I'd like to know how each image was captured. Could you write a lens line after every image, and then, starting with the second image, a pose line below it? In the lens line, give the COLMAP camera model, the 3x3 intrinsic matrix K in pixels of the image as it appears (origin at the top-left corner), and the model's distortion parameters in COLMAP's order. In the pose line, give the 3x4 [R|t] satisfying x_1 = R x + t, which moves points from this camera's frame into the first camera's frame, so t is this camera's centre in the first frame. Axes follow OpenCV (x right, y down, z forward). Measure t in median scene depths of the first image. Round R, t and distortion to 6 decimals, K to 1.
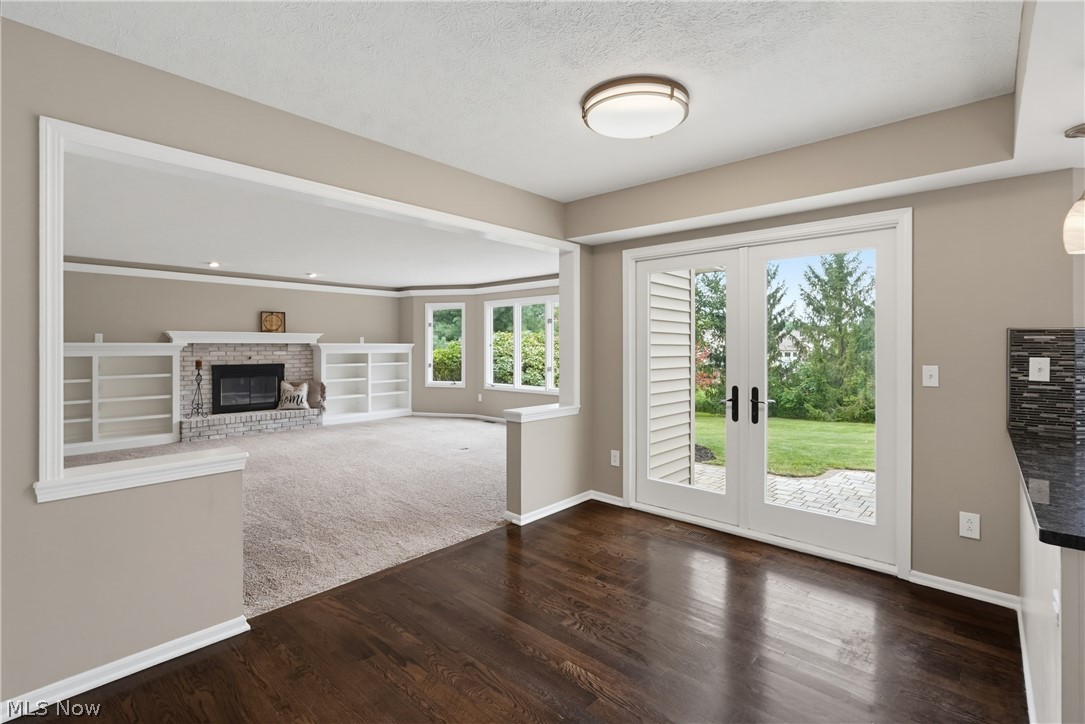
lens RADIAL K [[493.1, 0, 538.8], [0, 493.1, 350.4], [0, 0, 1]] dist [-0.000803, 0.000175]
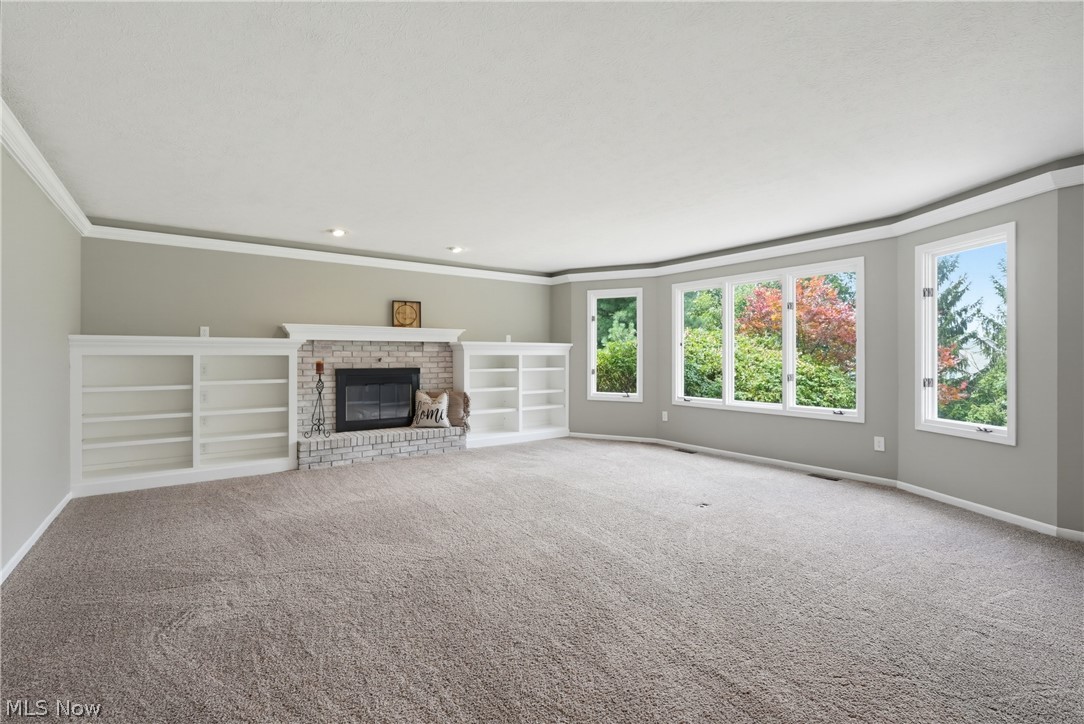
lens RADIAL K [[492.6, 0, 538.3], [0, 492.6, 350.4], [0, 0, 1]] dist [-0.000803, 0.000175]
pose [[0.980684, -0.001435, -0.195592, -0.181639], [-0.001815, 0.999863, -0.016435, 0.012147], [0.195588, 0.016472, 0.980548, 0.275653]]
